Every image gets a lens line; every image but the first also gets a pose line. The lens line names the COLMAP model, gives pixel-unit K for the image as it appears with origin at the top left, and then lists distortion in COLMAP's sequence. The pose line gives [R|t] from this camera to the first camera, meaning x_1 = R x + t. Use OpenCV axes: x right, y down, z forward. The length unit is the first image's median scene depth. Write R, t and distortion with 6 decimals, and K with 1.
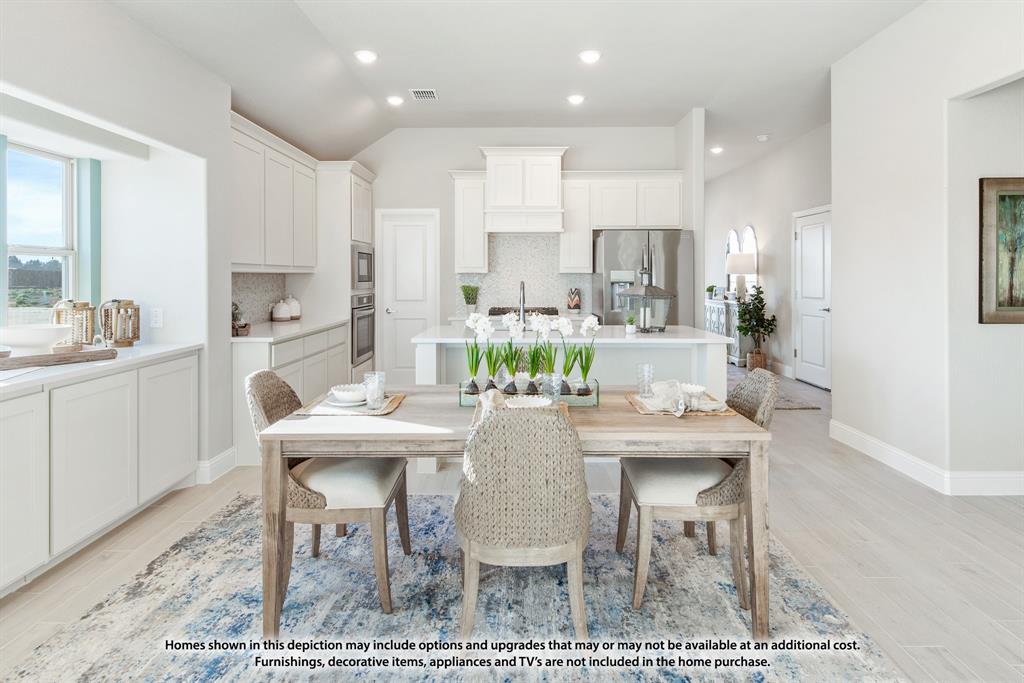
lens RADIAL K [[567.5, 0, 518.7], [0, 567.5, 275.8], [0, 0, 1]] dist [0.005643, -0.000171]
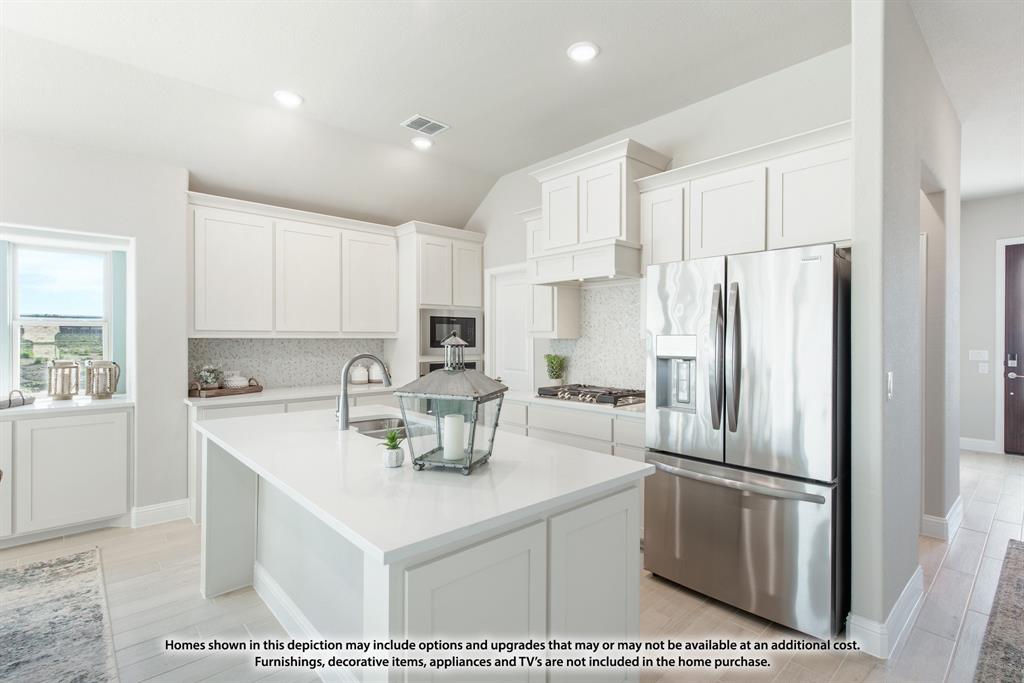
lens RADIAL K [[483.0, 0, 518.2], [0, 483.0, 341.0], [0, 0, 1]] dist [0.010554, -0.001058]
pose [[0.676189, 0.007180, -0.736694, 0.417742], [-0.002969, 0.999971, 0.007021, -0.006920], [0.736723, -0.002560, 0.676190, 0.571802]]
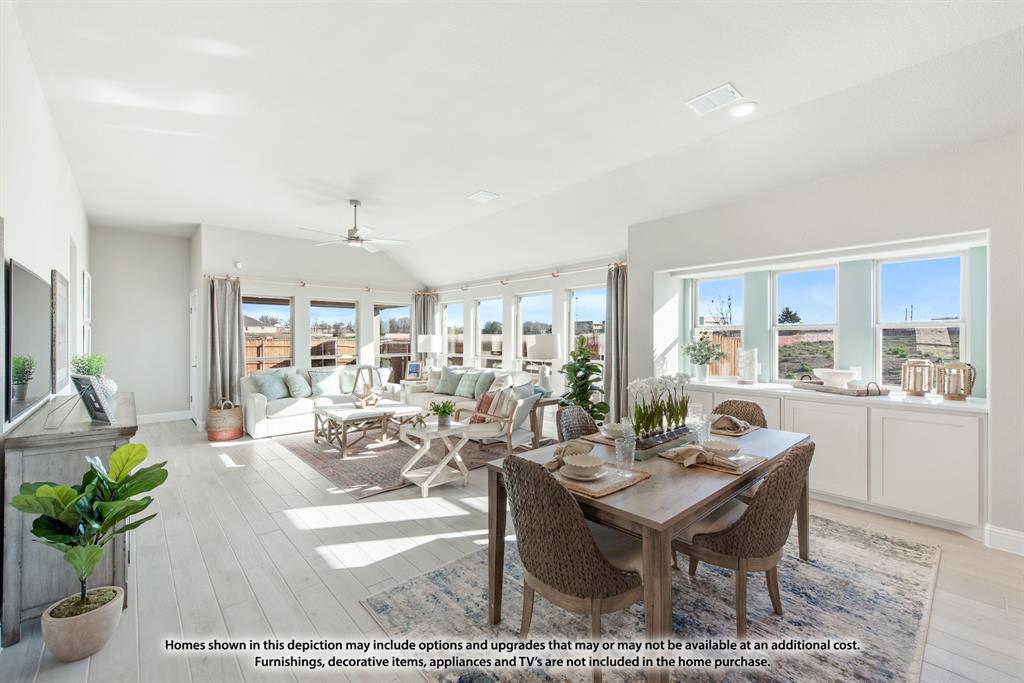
lens RADIAL K [[420.0, 0, 512.4], [0, 420.0, 339.2], [0, 0, 1]] dist [0.015653, -0.002147]
pose [[-0.740703, 0.003493, -0.671824, 0.376991], [0.001333, 0.999992, 0.003731, -0.007039], [0.671831, 0.001868, -0.740702, 0.625234]]
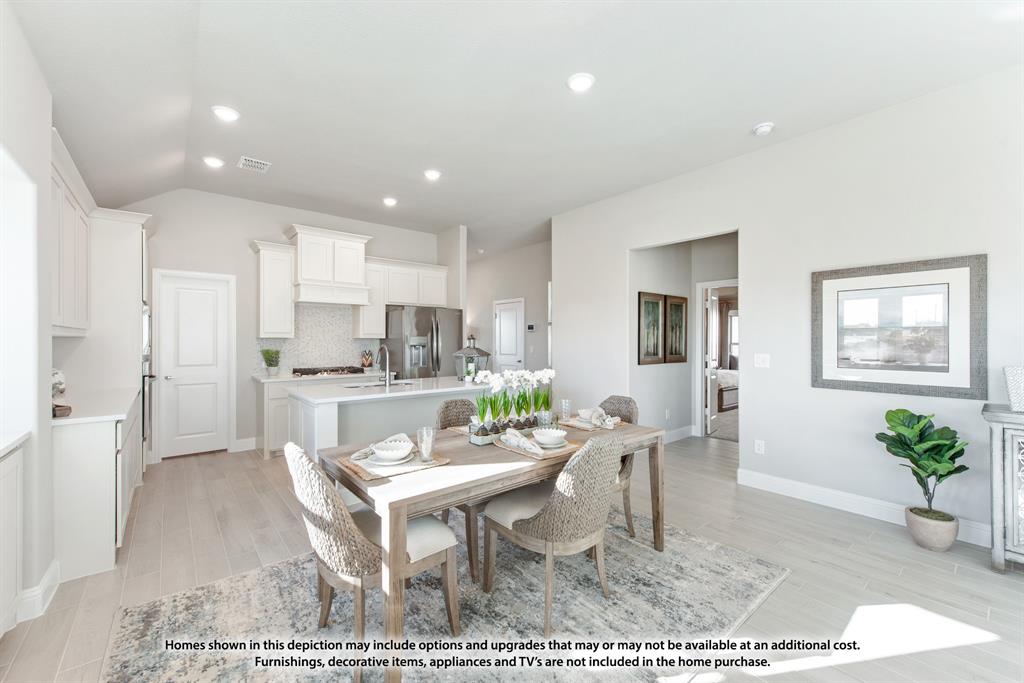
lens RADIAL K [[405.2, 0, 510.1], [0, 405.2, 341.8], [0, 0, 1]] dist [0.010179, -0.001735]
pose [[0.769608, -0.000418, 0.638517, -0.259570], [-0.001973, 0.999993, 0.003032, -0.000094], [-0.638514, -0.003593, 0.769602, 0.118158]]
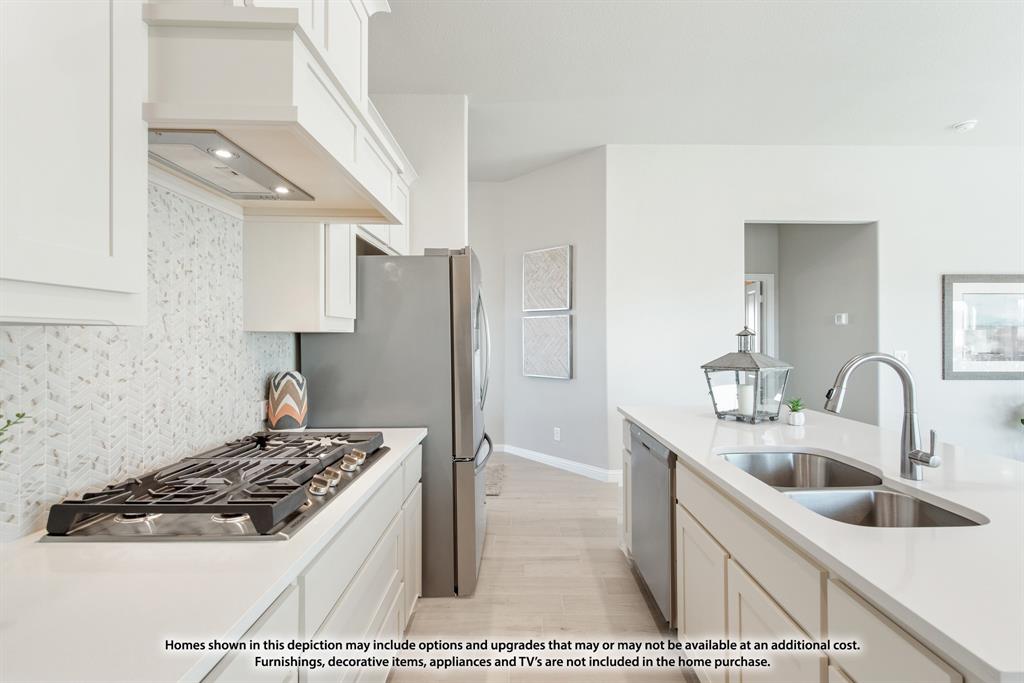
lens RADIAL K [[432.1, 0, 525.7], [0, 432.1, 335.6], [0, 0, 1]] dist [0.005476, -0.001661]
pose [[-0.009813, 0.005151, 0.999939, -0.221604], [0.001549, 0.999986, -0.005136, -0.000513], [-0.999951, 0.001499, -0.009821, 0.949363]]
